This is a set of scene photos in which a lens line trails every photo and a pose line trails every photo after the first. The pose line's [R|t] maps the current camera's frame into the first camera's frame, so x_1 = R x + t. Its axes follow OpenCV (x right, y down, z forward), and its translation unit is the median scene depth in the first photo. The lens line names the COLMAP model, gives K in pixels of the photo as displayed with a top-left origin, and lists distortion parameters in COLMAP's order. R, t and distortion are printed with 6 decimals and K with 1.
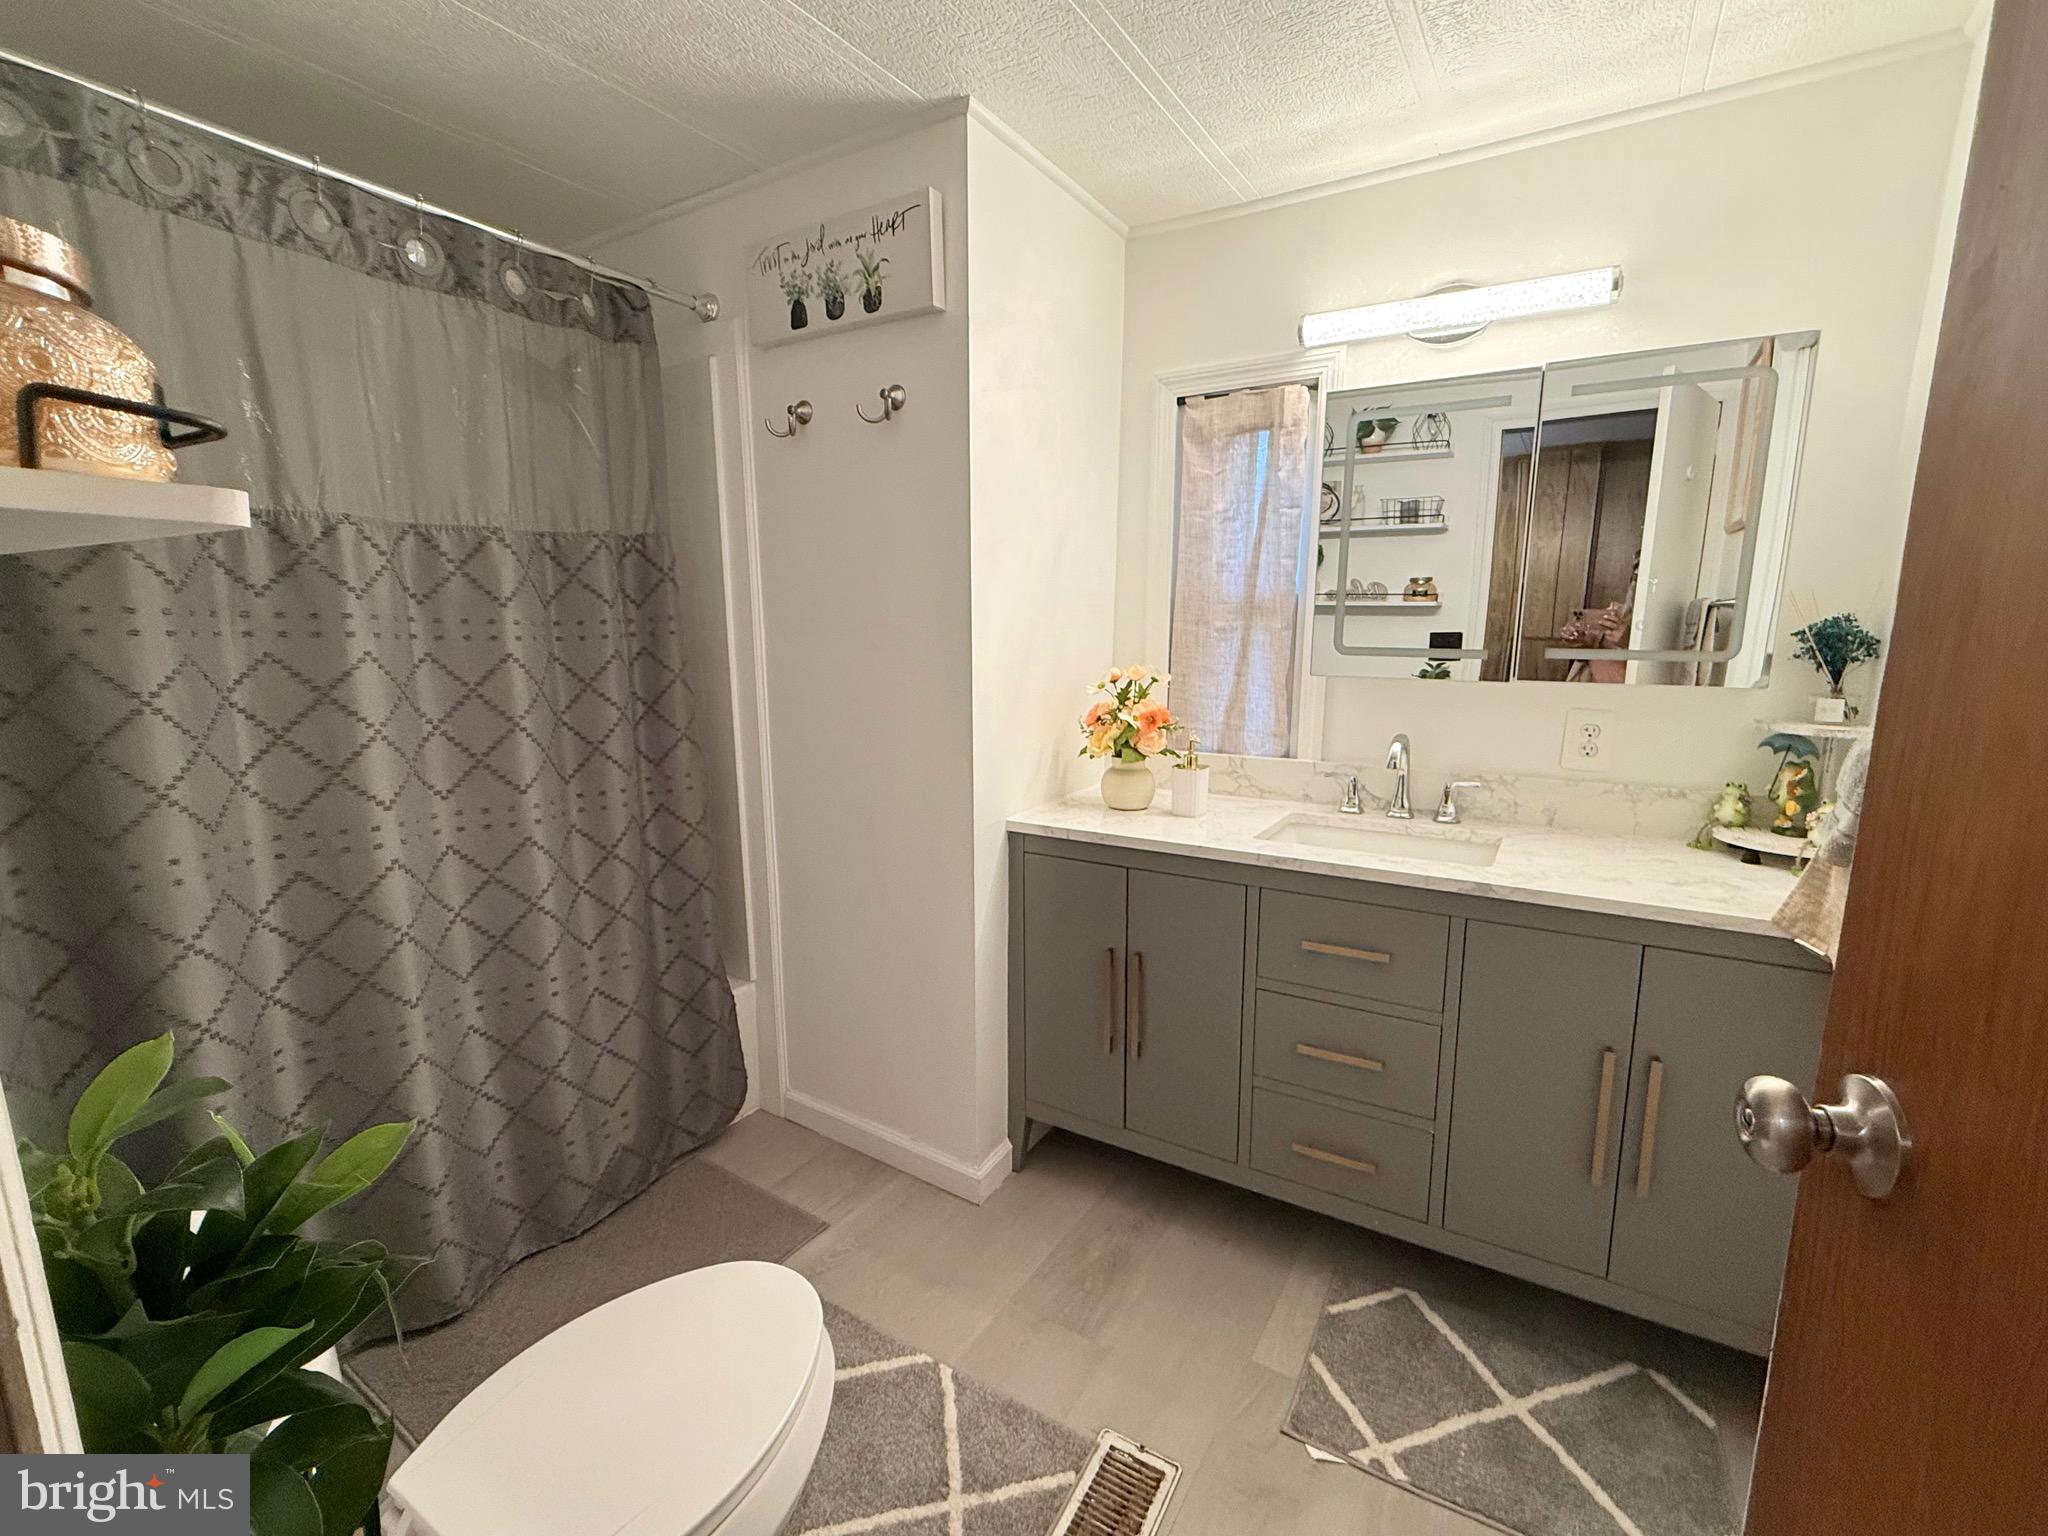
lens RADIAL K [[894.8, 0, 1025.7], [0, 894.8, 781.0], [0, 0, 1]] dist [0.003497, 0.000451]
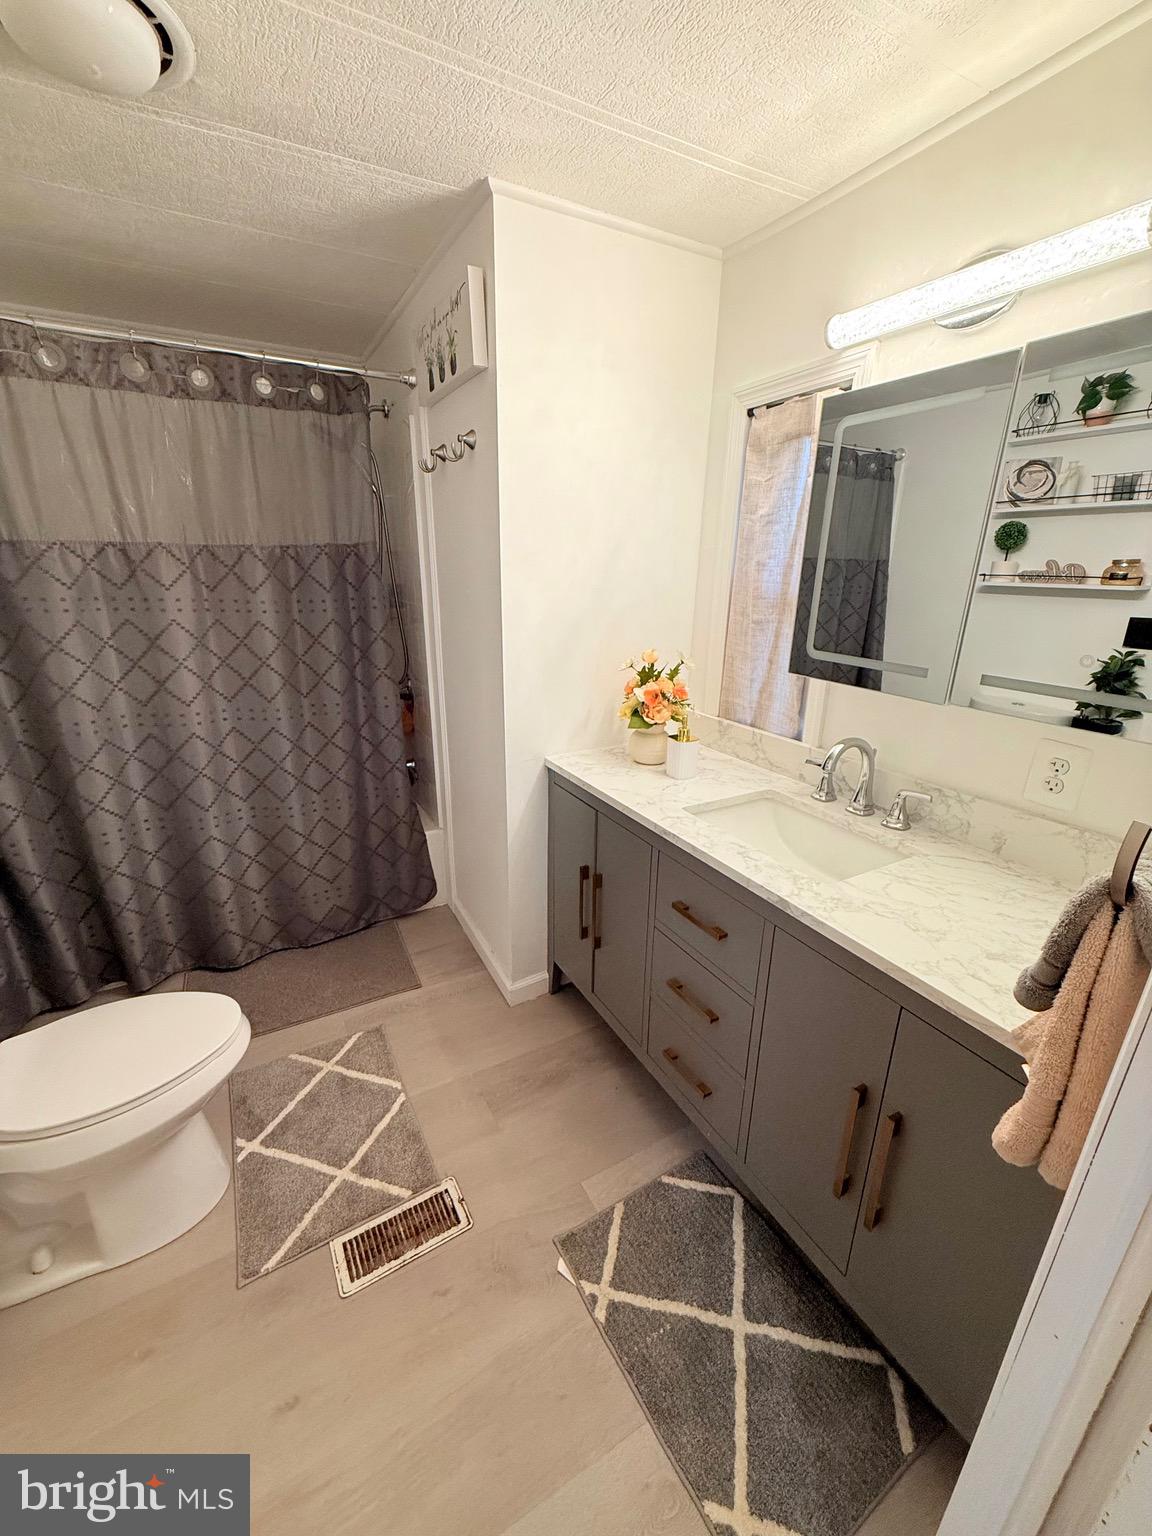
lens RADIAL K [[614.0, 0, 572.5], [0, 614.0, 769.0], [0, 0, 1]] dist [0.010859, -0.000927]
pose [[0.872142, 0.167311, -0.459755, 0.527064], [-0.099430, 0.980712, 0.168277, -0.119392], [0.479042, -0.101048, 0.871956, 0.222864]]
